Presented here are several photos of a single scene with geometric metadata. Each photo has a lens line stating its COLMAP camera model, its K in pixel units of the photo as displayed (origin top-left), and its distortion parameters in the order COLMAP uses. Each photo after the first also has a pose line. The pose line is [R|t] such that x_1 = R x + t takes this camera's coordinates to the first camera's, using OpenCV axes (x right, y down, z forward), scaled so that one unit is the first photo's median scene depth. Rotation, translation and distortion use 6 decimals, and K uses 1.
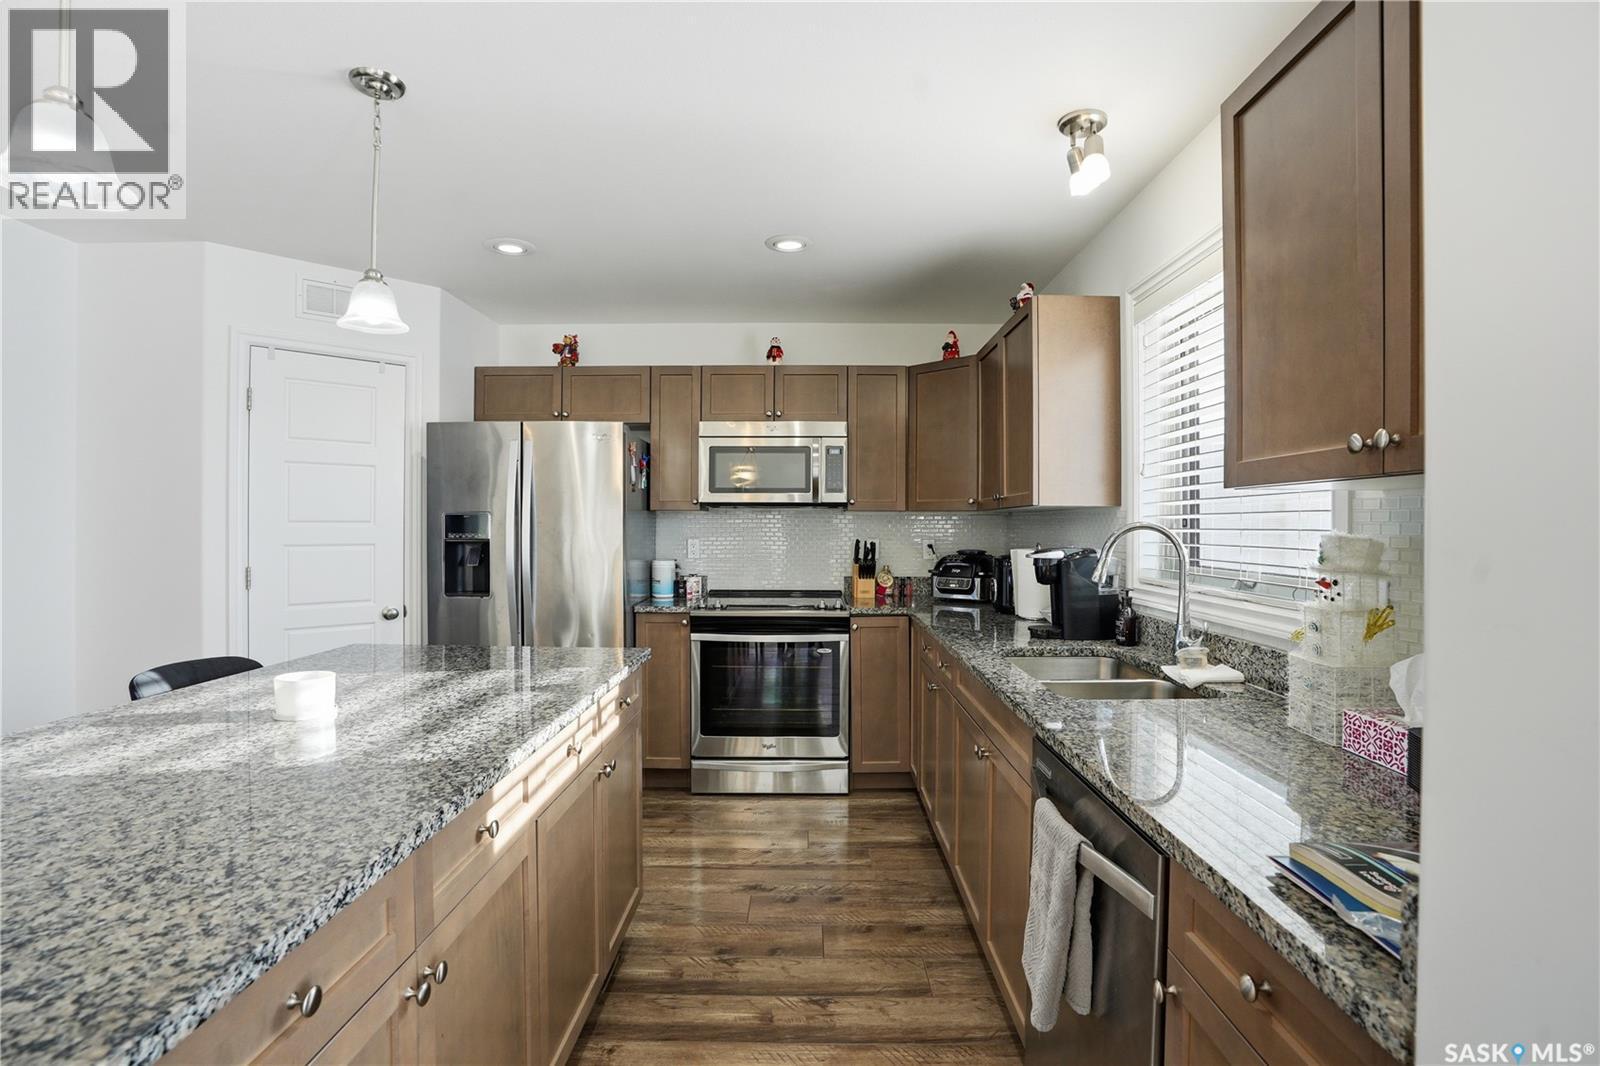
lens RADIAL K [[749.5, 0, 814.7], [0, 749.5, 521.4], [0, 0, 1]] dist [-0.043248, 0.000553]
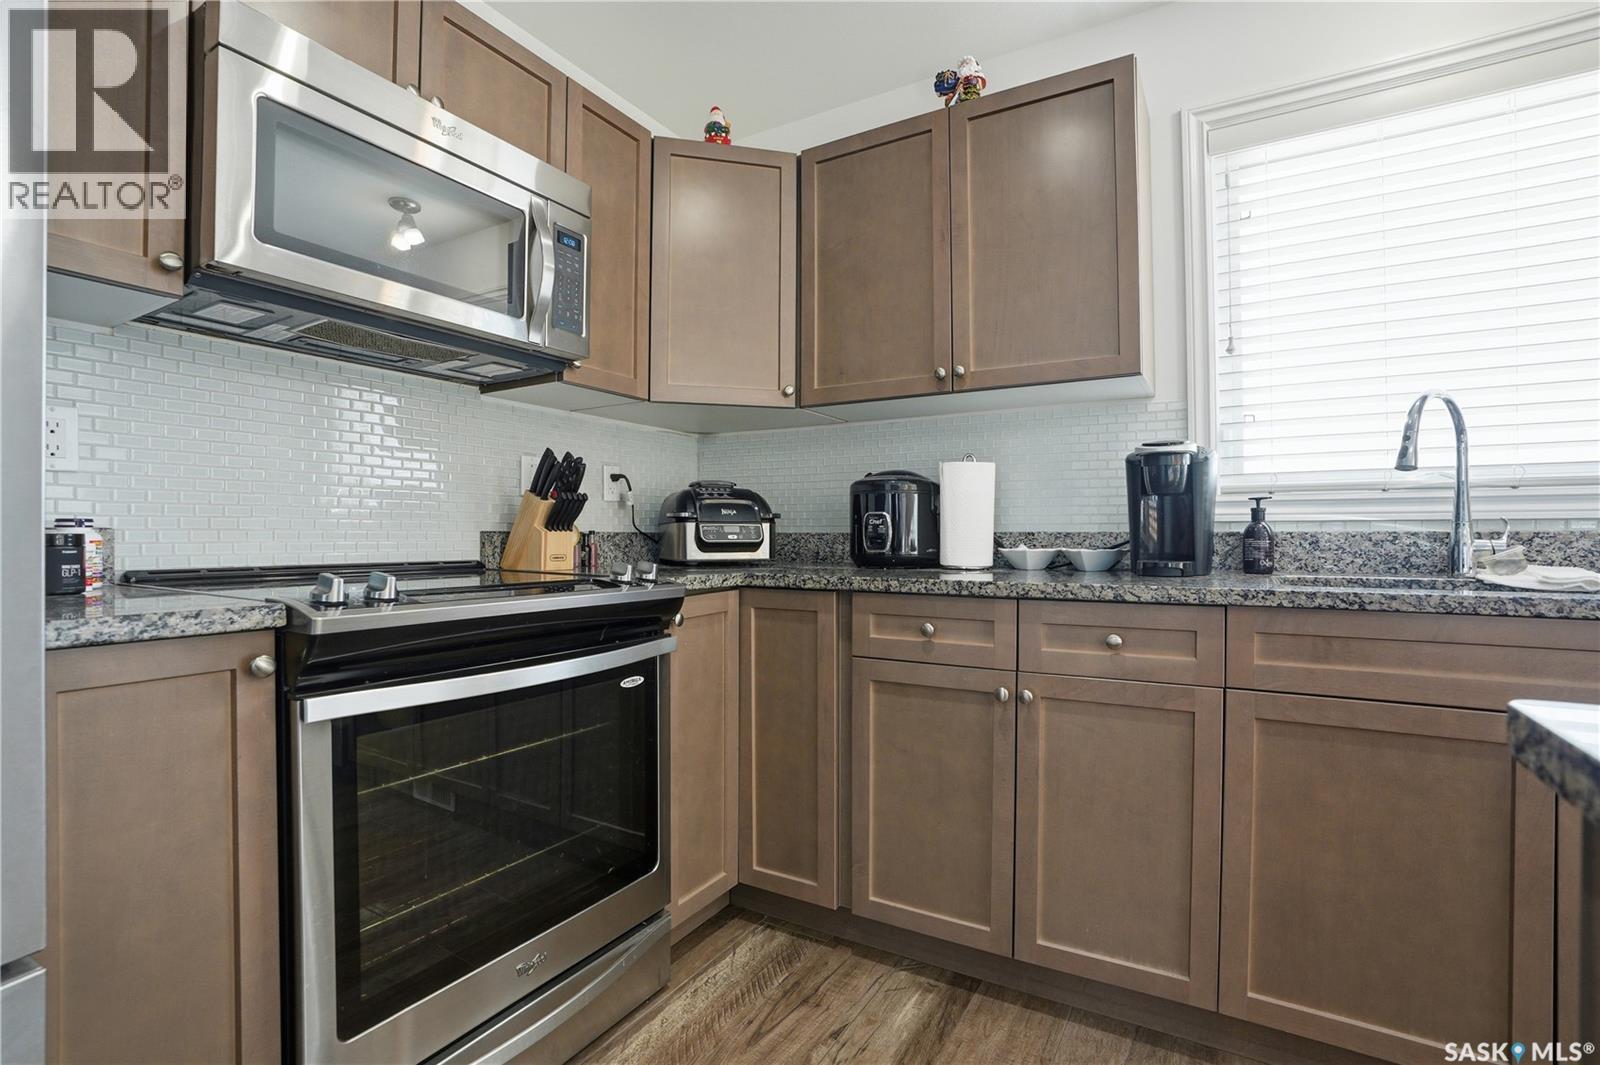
lens RADIAL K [[743.2, 0, 805.7], [0, 743.2, 536.9], [0, 0, 1]] dist [-0.069467, 0.026635]
pose [[0.510312, -0.002876, 0.859984, -0.556435], [-0.002634, 0.999984, 0.004907, 0.164522], [-0.859985, -0.004770, 0.510297, 1.313792]]
